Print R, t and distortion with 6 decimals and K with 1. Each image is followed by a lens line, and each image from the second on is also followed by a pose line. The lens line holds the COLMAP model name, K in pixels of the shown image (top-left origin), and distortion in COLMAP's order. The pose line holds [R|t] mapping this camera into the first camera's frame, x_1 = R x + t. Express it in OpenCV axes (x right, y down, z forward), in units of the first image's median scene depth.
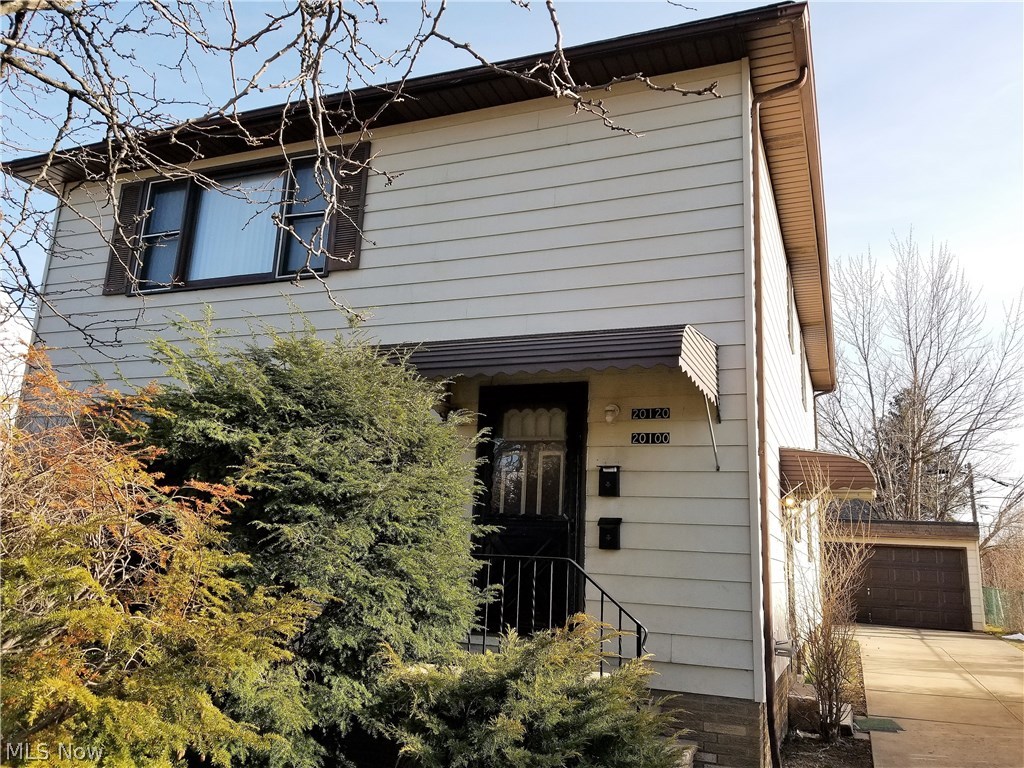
lens RADIAL K [[795.2, 0, 512.0], [0, 795.2, 384.0], [0, 0, 1]] dist [0.088810, -0.112458]
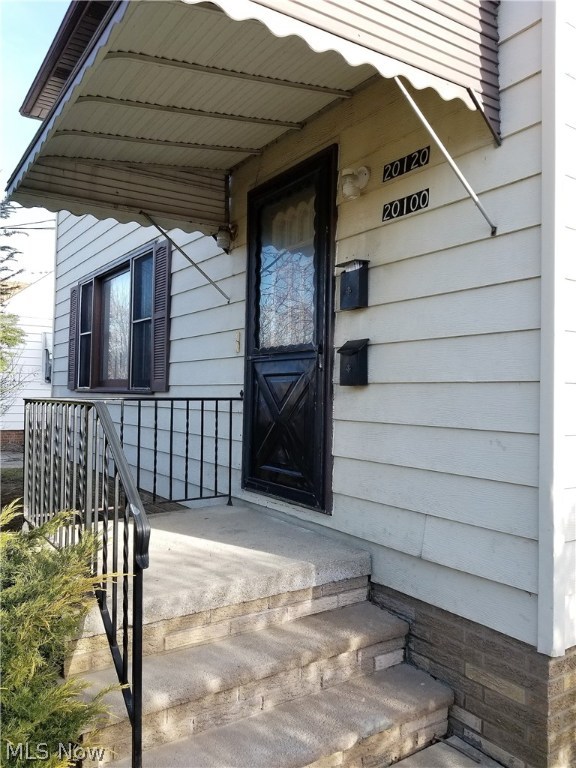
lens RADIAL K [[610.5, 0, 288.0], [0, 610.5, 384.0], [0, 0, 1]] dist [0.005318, -0.012302]
pose [[0.821906, -0.048858, -0.567524, 0.328044], [0.146275, 0.981008, 0.127385, 0.118328], [0.550522, -0.187713, 0.813443, 0.500205]]
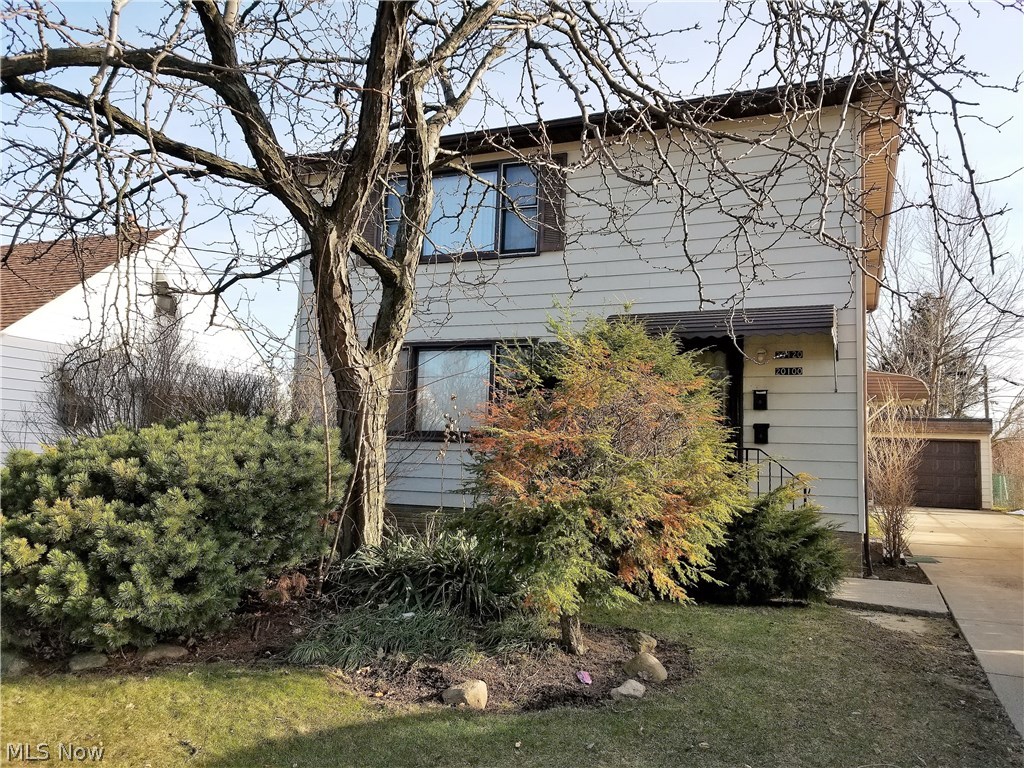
lens RADIAL K [[781.4, 0, 513.6], [0, 781.4, 390.9], [0, 0, 1]] dist [0.075892, -0.119611]
pose [[0.999663, -0.015771, -0.020619, -0.290007], [0.018279, 0.991639, 0.127745, -0.086823], [0.018431, -0.128079, 0.991593, -0.449383]]
